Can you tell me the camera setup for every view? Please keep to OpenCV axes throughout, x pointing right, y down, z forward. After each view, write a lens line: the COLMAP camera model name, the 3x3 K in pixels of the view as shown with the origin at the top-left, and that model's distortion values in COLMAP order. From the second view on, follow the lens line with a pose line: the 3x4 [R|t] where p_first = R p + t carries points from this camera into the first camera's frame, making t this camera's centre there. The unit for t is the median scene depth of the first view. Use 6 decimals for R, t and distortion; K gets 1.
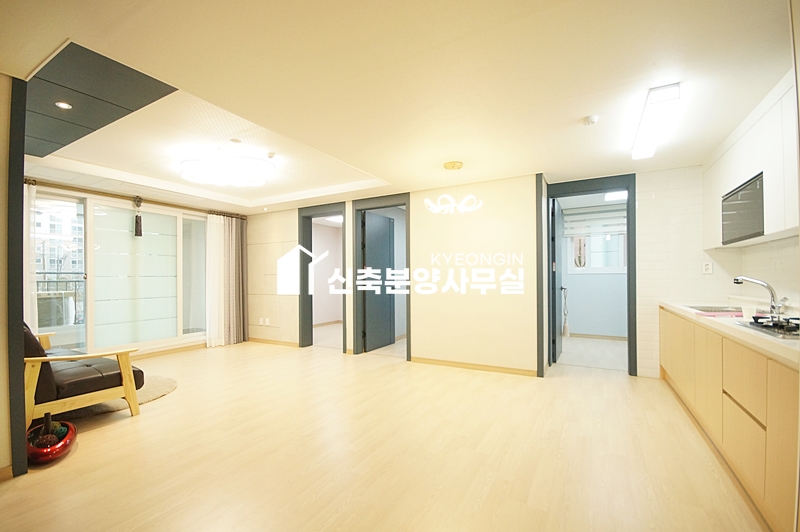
lens RADIAL K [[353.2, 0, 398.6], [0, 353.2, 271.2], [0, 0, 1]] dist [0.004586, -0.001117]
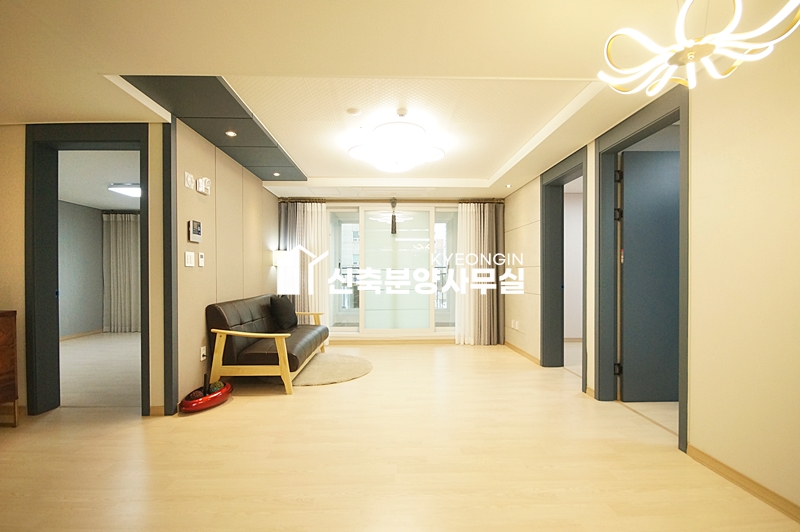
lens RADIAL K [[353.2, 0, 398.6], [0, 353.2, 273.1], [0, 0, 1]] dist [0.004586, -0.001117]
pose [[0.513081, 0.002301, -0.858337, 0.209469], [0.017767, 0.999754, 0.013300, 0.009884], [0.858156, -0.022074, 0.512913, 0.403960]]
